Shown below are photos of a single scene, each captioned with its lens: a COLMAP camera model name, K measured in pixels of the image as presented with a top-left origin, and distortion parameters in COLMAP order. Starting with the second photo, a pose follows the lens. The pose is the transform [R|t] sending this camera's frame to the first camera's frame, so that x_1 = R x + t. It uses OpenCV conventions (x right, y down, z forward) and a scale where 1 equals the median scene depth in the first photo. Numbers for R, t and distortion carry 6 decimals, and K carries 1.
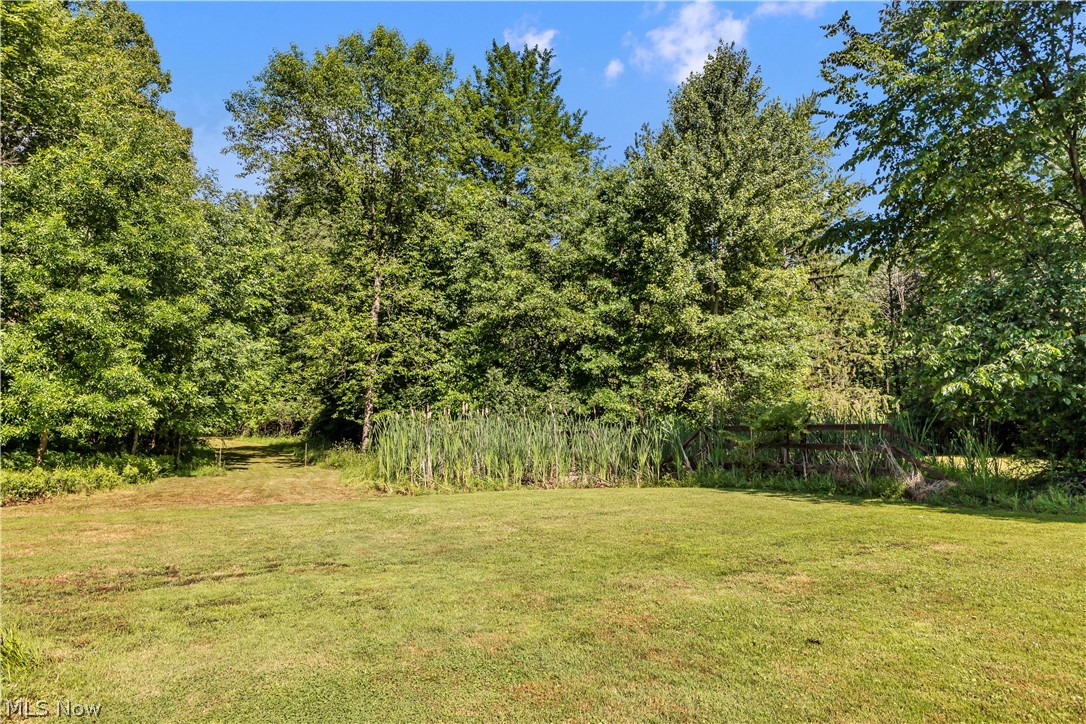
lens RADIAL K [[658.7, 0, 542.4], [0, 658.7, 362.5], [0, 0, 1]] dist [0.001283, 0.000473]
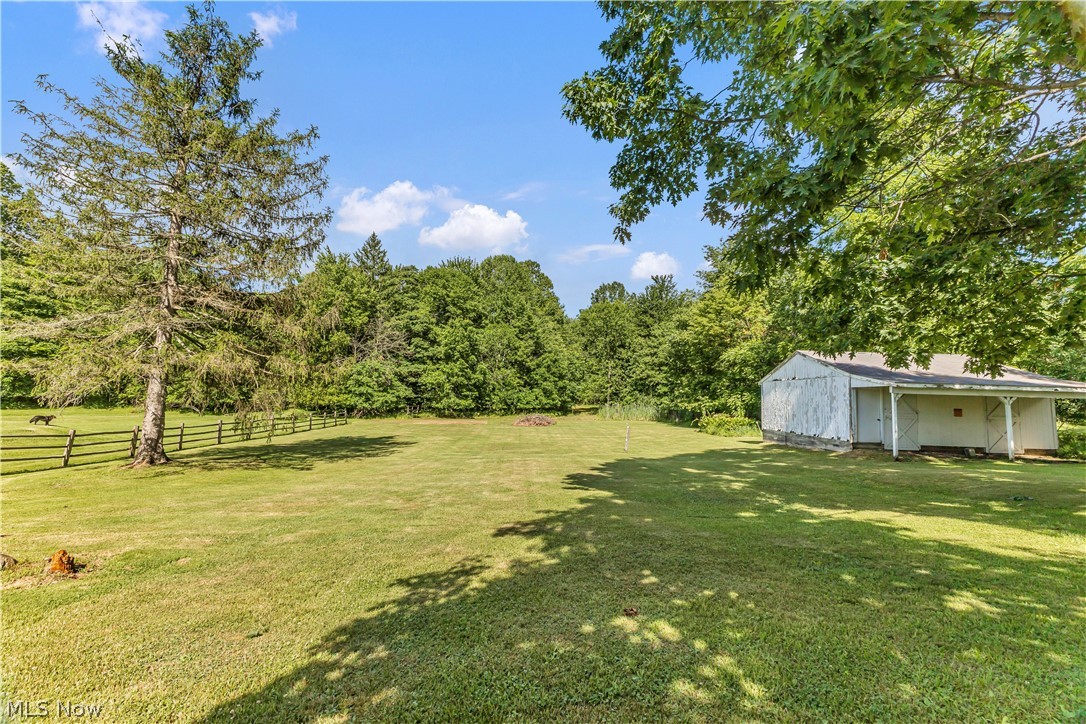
lens RADIAL K [[471.7, 0, 543.5], [0, 471.7, 366.1], [0, 0, 1]] dist [0.013790, -0.000136]
pose [[0.853073, -0.016111, -0.521543, 1.063832], [0.045422, 0.998022, 0.043465, -0.331040], [0.519811, -0.060768, 0.852117, -1.898673]]
